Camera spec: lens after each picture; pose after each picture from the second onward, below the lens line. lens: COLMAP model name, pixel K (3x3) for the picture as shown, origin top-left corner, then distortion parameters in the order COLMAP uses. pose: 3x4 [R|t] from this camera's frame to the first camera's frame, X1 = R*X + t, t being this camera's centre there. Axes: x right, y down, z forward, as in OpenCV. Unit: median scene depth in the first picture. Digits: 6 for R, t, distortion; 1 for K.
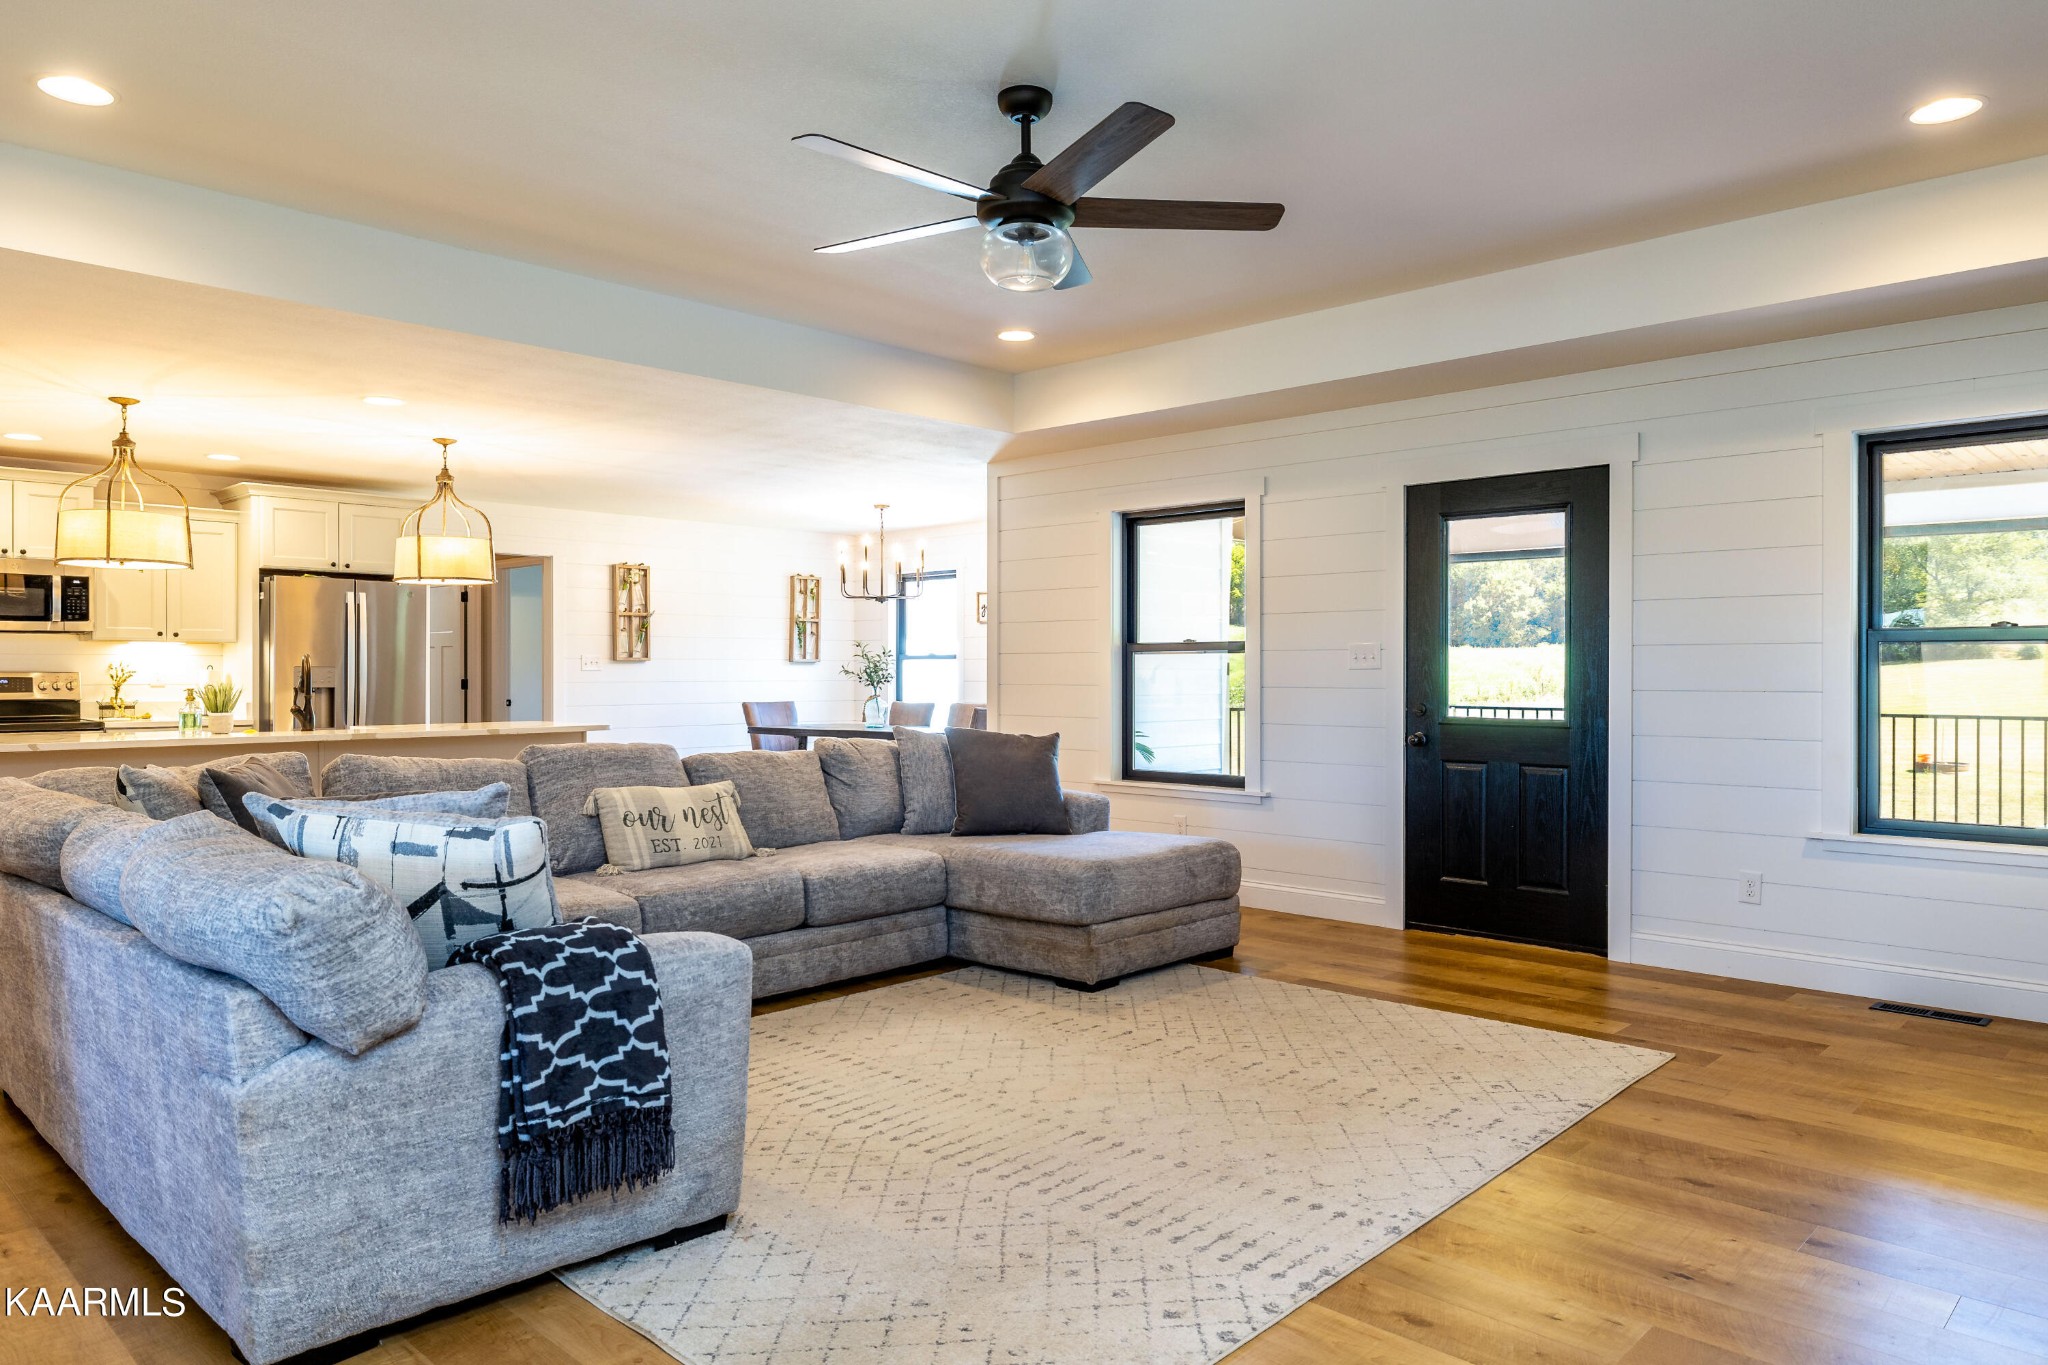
lens RADIAL K [[1312.5, 0, 1024.0], [0, 1312.5, 682.5], [0, 0, 1]] dist [-0.001342, -0.000037]
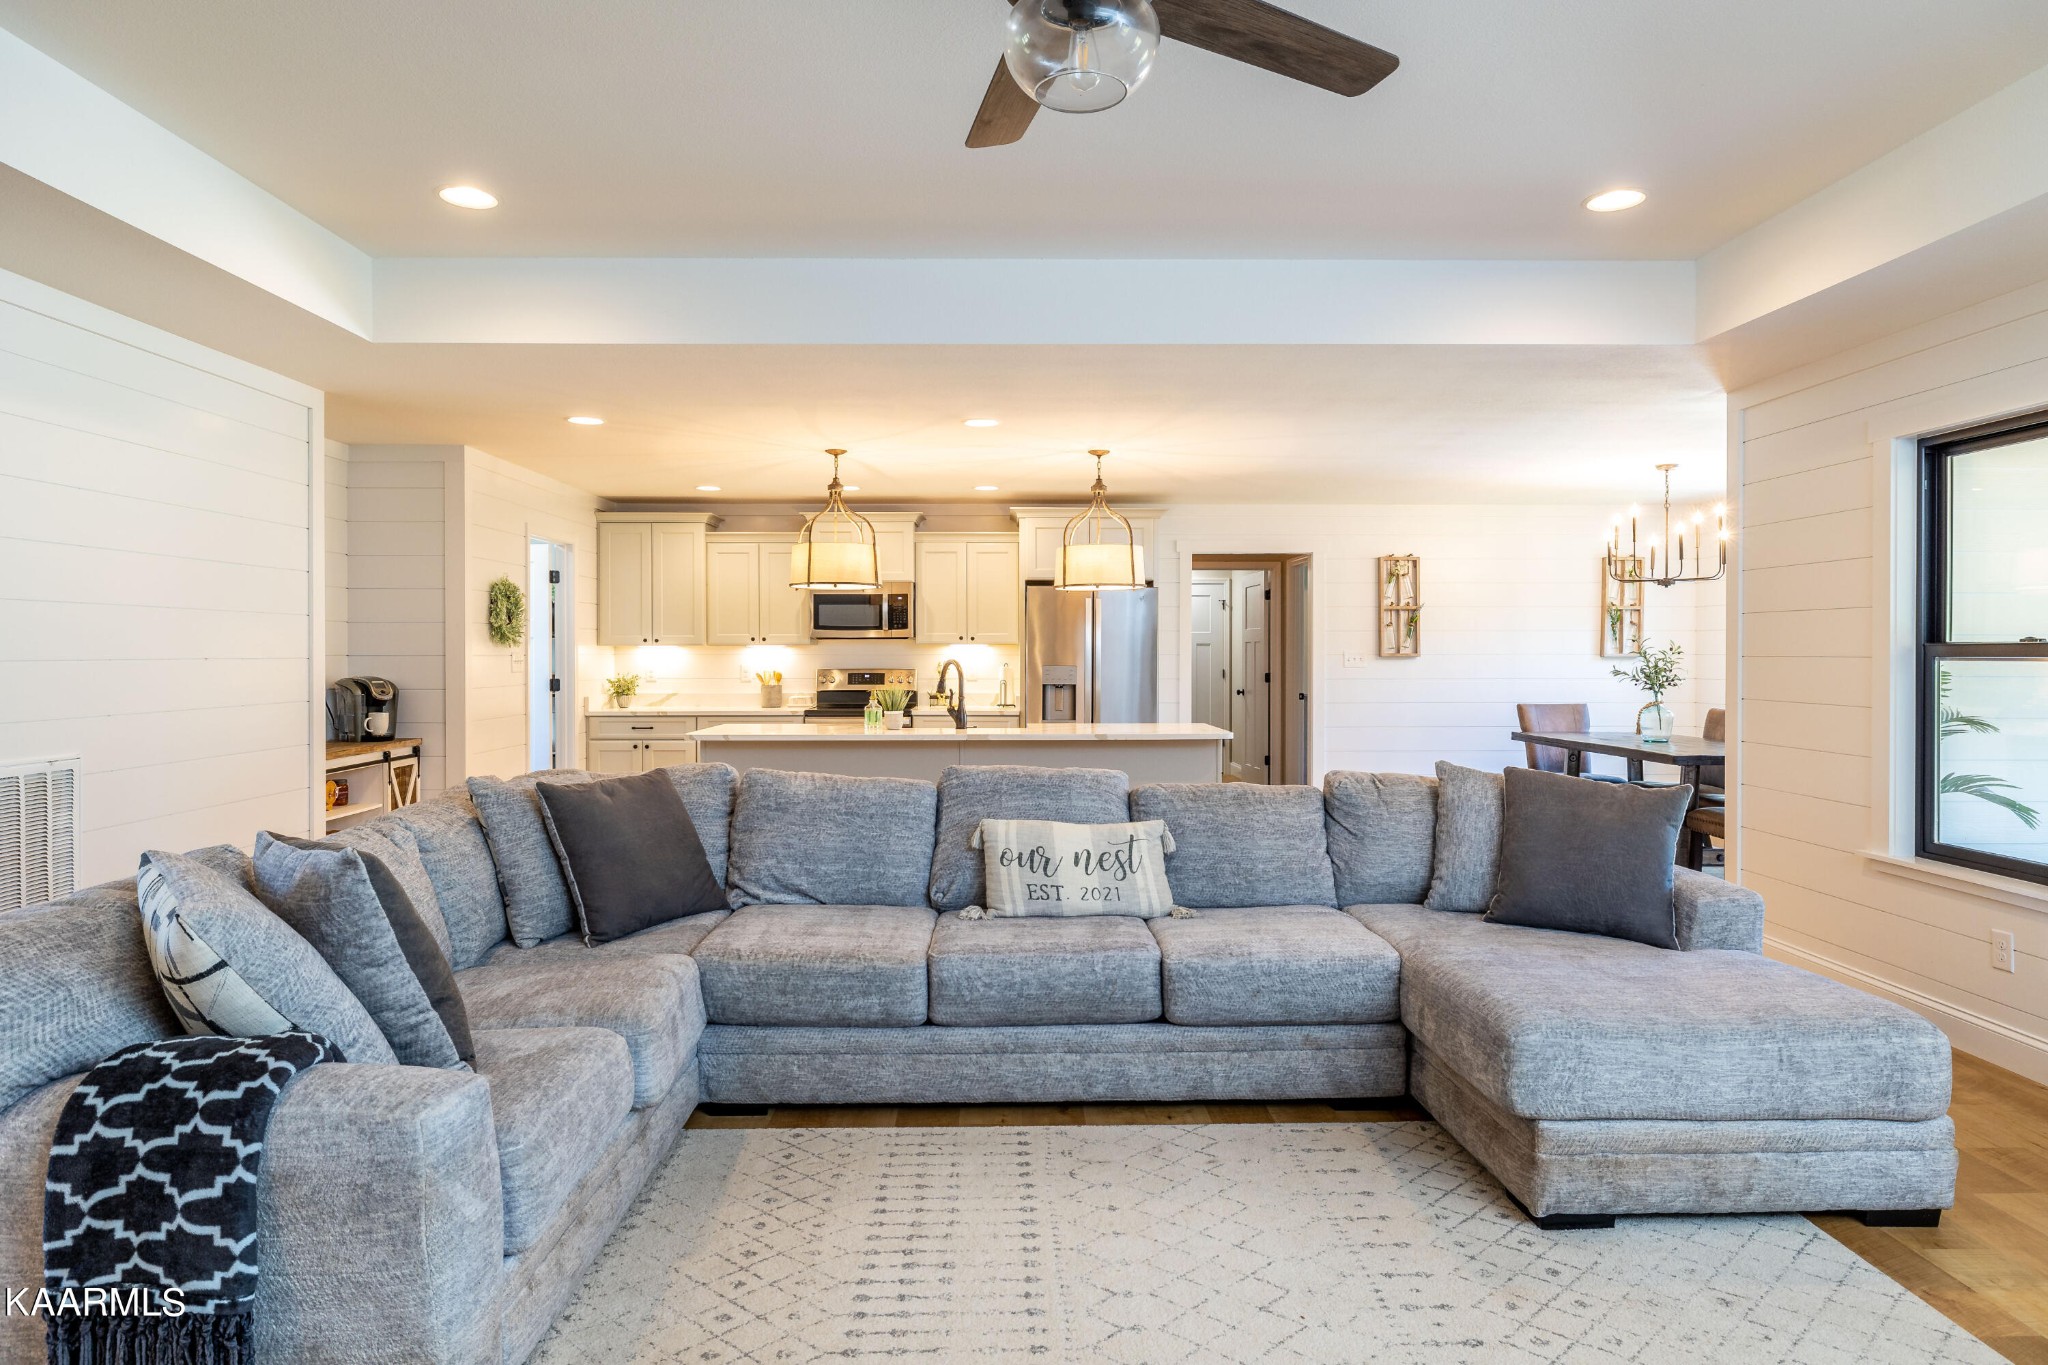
lens RADIAL K [[1191.8, 0, 1024.0], [0, 1191.8, 667.6], [0, 0, 1]] dist [-0.005835, -0.000285]
pose [[0.704467, 0.009425, -0.709674, 0.256945], [-0.006026, 0.999955, 0.007298, -0.028004], [0.709711, -0.000865, 0.704493, 0.406788]]
